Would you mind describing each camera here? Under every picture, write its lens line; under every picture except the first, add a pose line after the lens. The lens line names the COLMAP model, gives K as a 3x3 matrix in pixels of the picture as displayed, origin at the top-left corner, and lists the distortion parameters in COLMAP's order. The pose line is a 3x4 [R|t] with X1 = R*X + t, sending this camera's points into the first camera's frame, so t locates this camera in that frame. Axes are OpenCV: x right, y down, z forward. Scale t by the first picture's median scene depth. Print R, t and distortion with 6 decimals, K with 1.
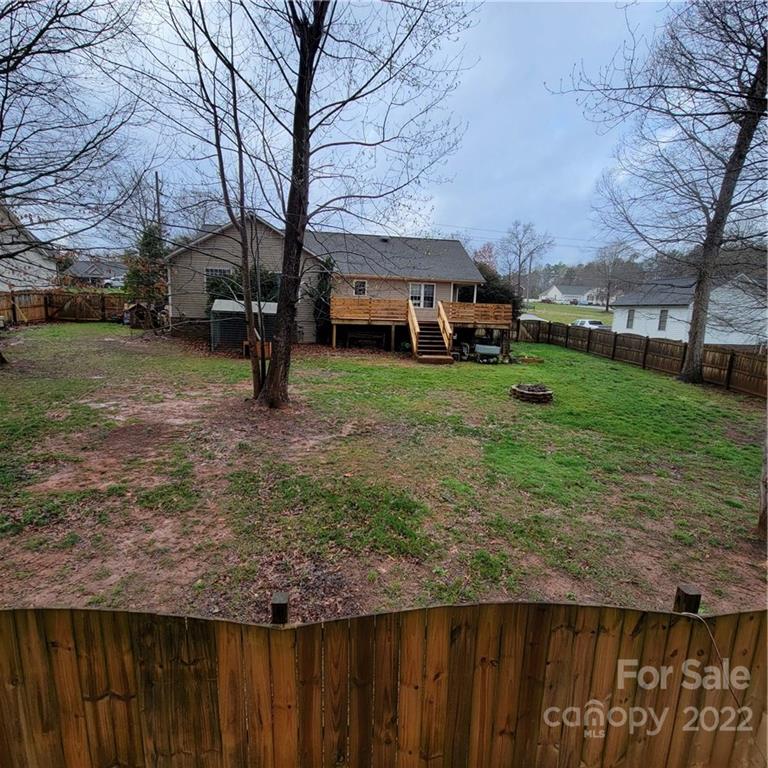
lens RADIAL K [[418.8, 0, 384.0], [0, 418.8, 384.0], [0, 0, 1]] dist [-0.000348, 0.000072]
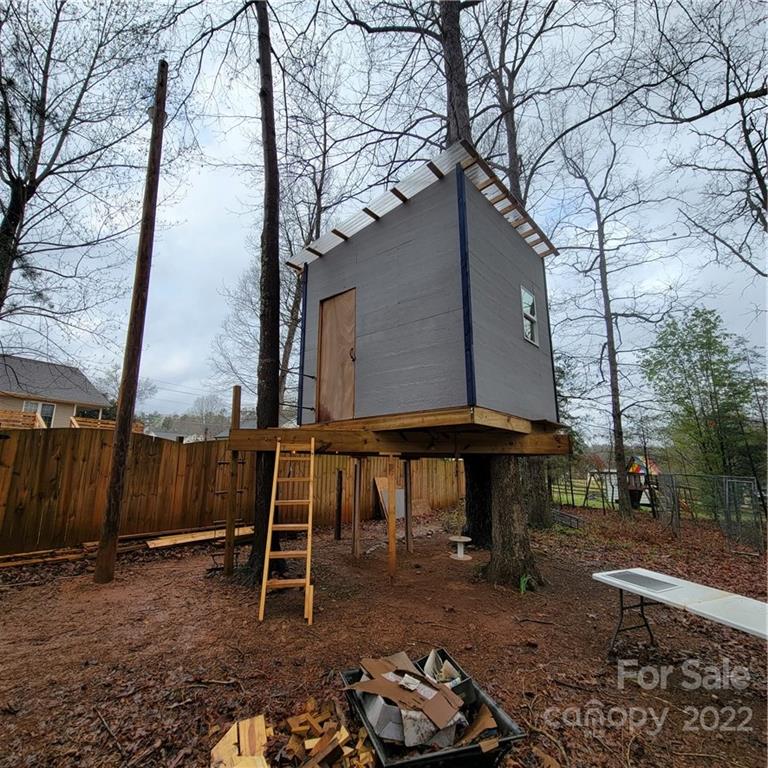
lens RADIAL K [[418.8, 0, 384.0], [0, 418.8, 384.0], [0, 0, 1]] dist [-0.000348, 0.000072]
pose [[0.630796, 0.116580, 0.767141, -1.647644], [0.158362, 0.948499, -0.274357, 1.190135], [-0.759617, 0.294549, 0.579848, -1.934674]]
